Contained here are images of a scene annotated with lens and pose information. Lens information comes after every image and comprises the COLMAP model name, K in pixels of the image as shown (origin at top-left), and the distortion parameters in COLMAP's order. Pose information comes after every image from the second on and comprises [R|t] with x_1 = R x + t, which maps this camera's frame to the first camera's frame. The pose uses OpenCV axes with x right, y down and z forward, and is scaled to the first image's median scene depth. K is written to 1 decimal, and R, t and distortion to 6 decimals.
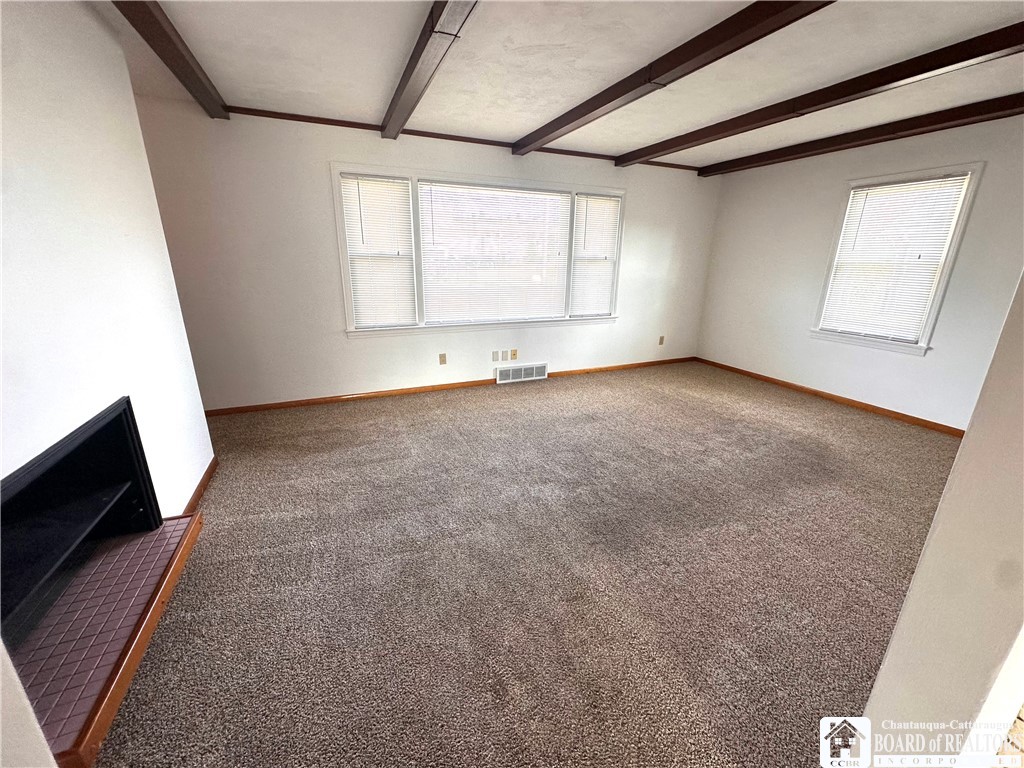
lens RADIAL K [[415.0, 0, 509.0], [0, 415.0, 380.7], [0, 0, 1]] dist [-0.004531, -0.000536]
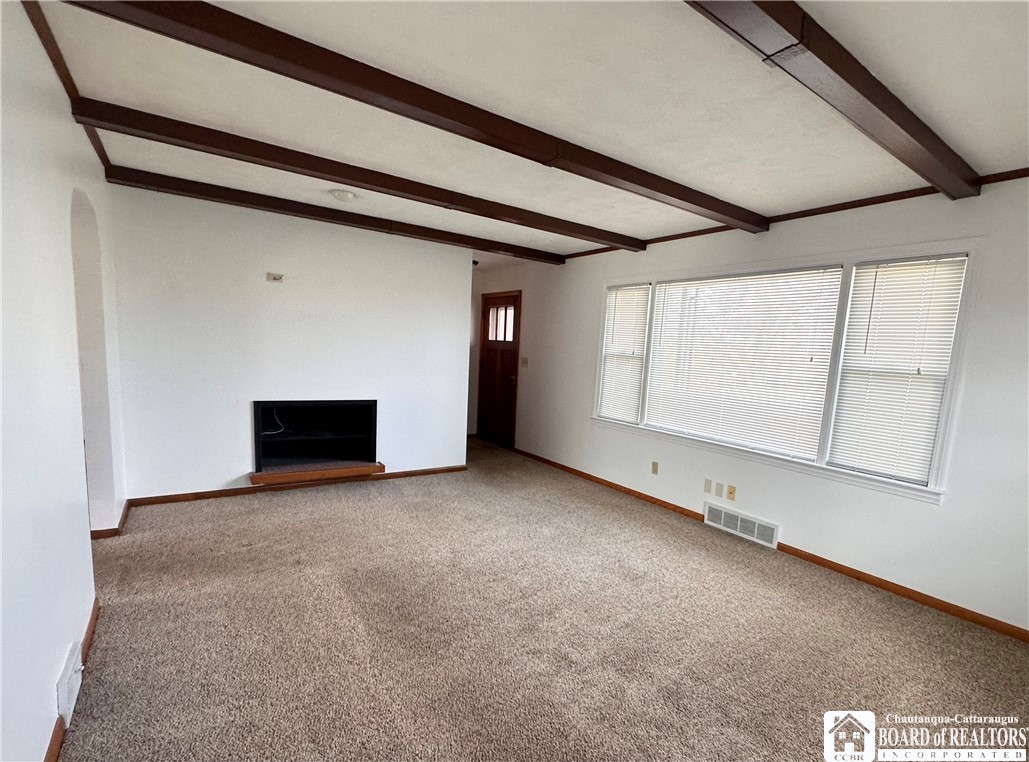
lens RADIAL K [[462.2, 0, 522.6], [0, 462.2, 409.3], [0, 0, 1]] dist [0.005586, 0.000168]
pose [[0.228963, 0.130685, -0.964623, 0.732605], [-0.328060, 0.943336, 0.049932, -0.129947], [0.916489, 0.305021, 0.258862, 0.449601]]
